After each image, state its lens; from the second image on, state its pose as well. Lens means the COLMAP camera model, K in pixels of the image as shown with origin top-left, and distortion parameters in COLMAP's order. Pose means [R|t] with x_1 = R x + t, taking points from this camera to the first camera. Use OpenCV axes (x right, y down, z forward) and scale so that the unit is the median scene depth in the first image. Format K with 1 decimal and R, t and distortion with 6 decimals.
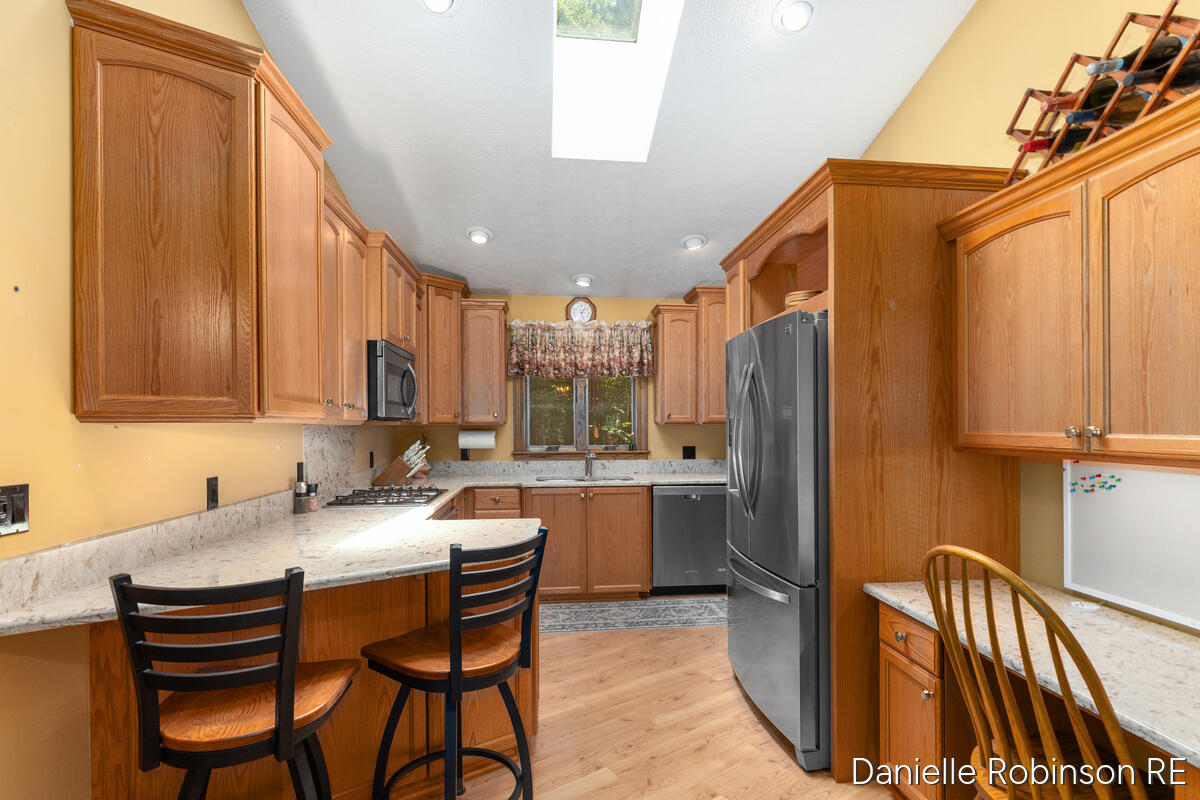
lens RADIAL K [[584.4, 0, 593.9], [0, 584.4, 407.2], [0, 0, 1]] dist [-0.002433, -0.000016]
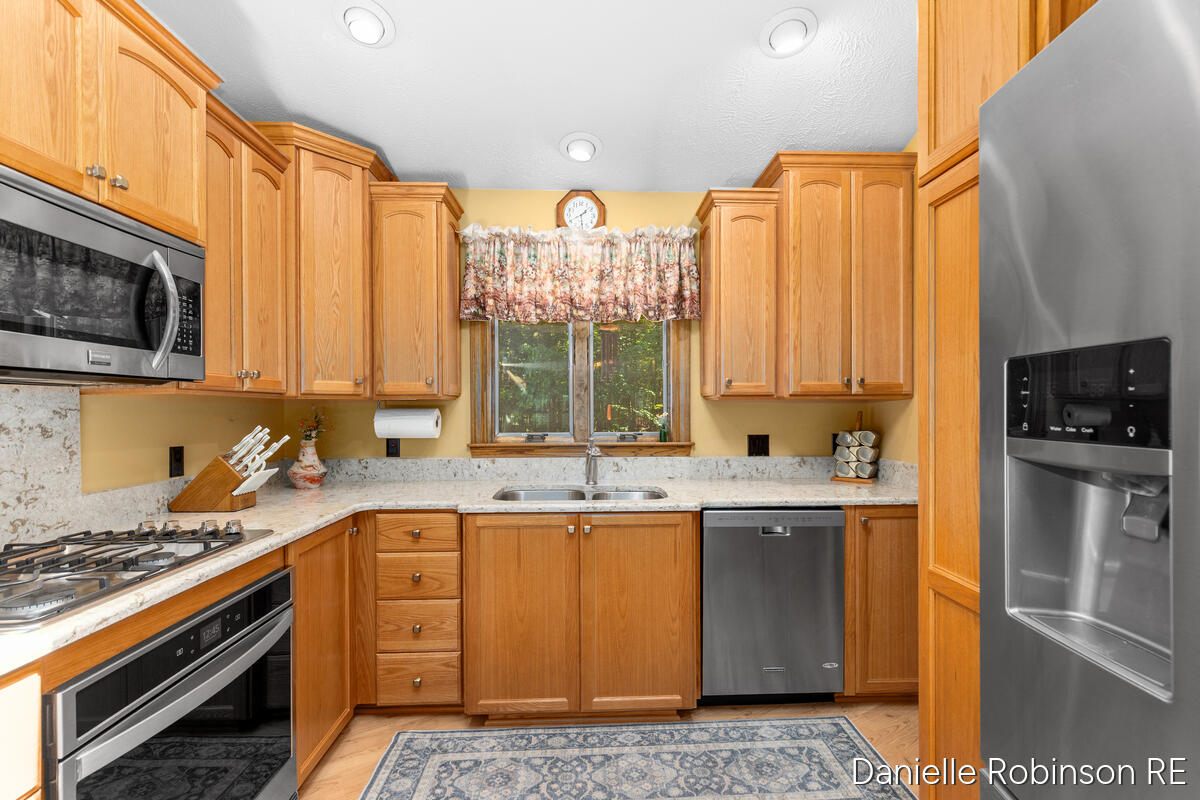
lens RADIAL K [[571.8, 0, 607.3], [0, 571.8, 407.9], [0, 0, 1]] dist [0.005056, -0.000069]
pose [[0.999458, 0.000713, -0.032915, 0.025766], [0.000287, 0.999539, 0.030350, 0.021049], [0.032921, -0.030343, 0.998997, 0.406989]]
